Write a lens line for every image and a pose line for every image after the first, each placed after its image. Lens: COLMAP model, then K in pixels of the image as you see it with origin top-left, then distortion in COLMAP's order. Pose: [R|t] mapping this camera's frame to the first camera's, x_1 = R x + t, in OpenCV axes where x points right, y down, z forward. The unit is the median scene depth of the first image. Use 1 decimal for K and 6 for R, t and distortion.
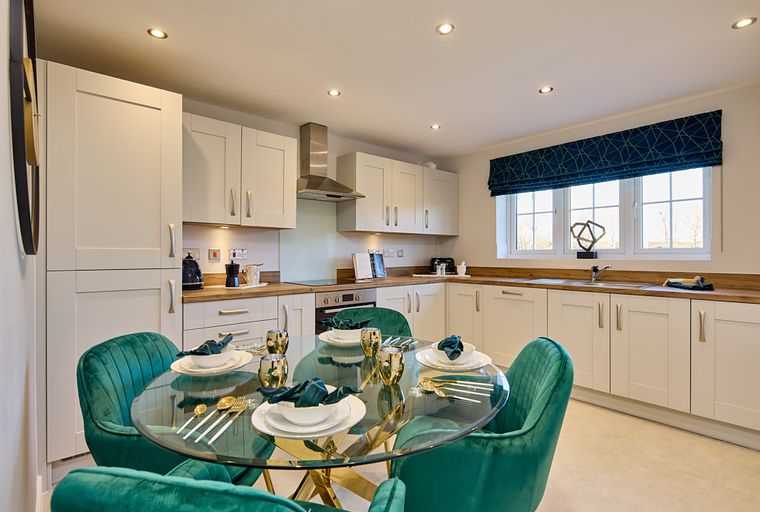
lens RADIAL K [[371.0, 0, 385.0], [0, 371.0, 255.8], [0, 0, 1]] dist [-0.001572, -0.000330]
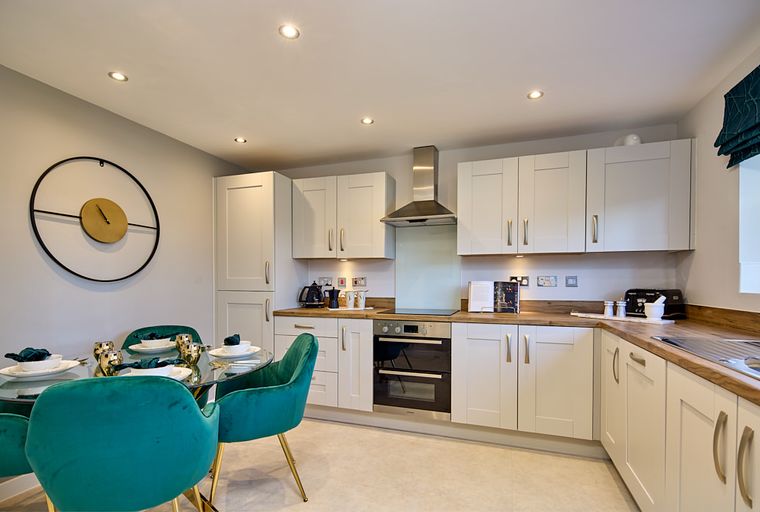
lens RADIAL K [[371.0, 0, 385.3], [0, 371.0, 286.0], [0, 0, 1]] dist [-0.001572, -0.000330]
pose [[0.495572, 0.009477, -0.868515, 0.589871], [-0.008171, 0.999947, 0.006249, 0.000658], [0.868529, 0.004000, 0.495623, 0.426736]]
